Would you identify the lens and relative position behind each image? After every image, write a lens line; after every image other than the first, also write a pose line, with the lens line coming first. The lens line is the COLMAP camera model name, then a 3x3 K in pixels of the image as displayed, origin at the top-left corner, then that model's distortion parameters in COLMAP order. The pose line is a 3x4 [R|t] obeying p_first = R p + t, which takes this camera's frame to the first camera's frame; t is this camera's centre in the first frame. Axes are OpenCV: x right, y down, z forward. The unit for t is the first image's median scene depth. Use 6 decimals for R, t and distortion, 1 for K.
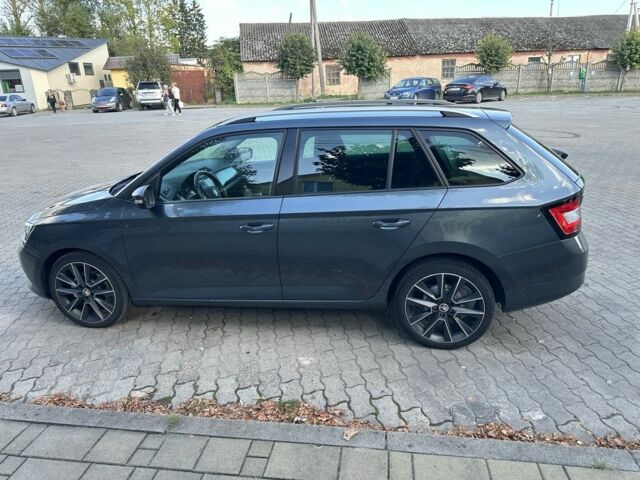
lens RADIAL K [[462.1, 0, 321.8], [0, 462.1, 238.8], [0, 0, 1]] dist [0.036021, -0.040889]
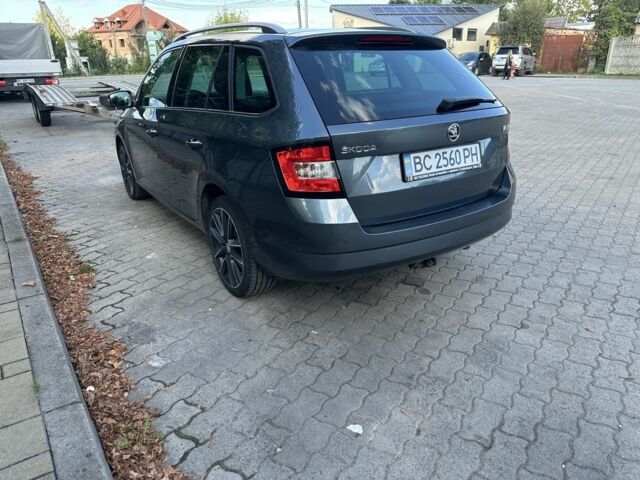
lens RADIAL K [[462.1, 0, 315.5], [0, 462.1, 240.2], [0, 0, 1]] dist [0.036021, -0.040889]
pose [[0.676767, 0.295026, -0.674497, 0.107842], [-0.256233, 0.953301, 0.159879, -0.005925], [0.690167, 0.064628, 0.720759, 0.049224]]
